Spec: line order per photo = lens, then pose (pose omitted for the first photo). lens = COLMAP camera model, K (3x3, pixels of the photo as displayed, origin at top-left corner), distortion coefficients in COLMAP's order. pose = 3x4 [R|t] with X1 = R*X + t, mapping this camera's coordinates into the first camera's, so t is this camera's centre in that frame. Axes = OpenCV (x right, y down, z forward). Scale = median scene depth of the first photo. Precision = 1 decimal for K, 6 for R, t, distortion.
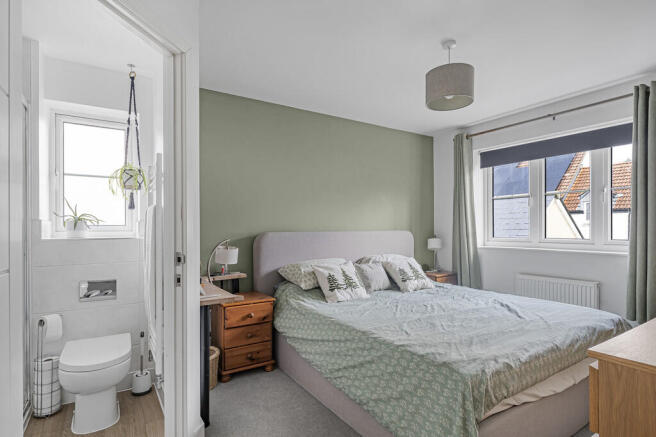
lens RADIAL K [[335.3, 0, 324.5], [0, 335.3, 235.9], [0, 0, 1]] dist [-0.001702, -0.001053]
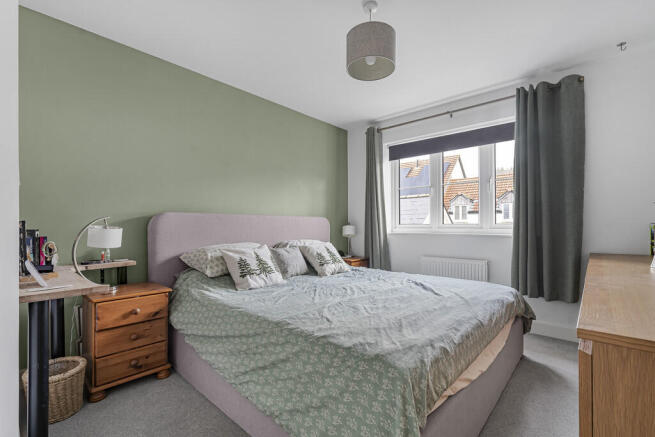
lens RADIAL K [[296.1, 0, 326.8], [0, 296.1, 226.6], [0, 0, 1]] dist [-0.001552, 0.000000]
pose [[0.966179, 0.003853, 0.257843, 0.037534], [0.001453, 0.999791, -0.020383, 0.053104], [-0.257868, 0.020068, 0.965972, 0.209914]]
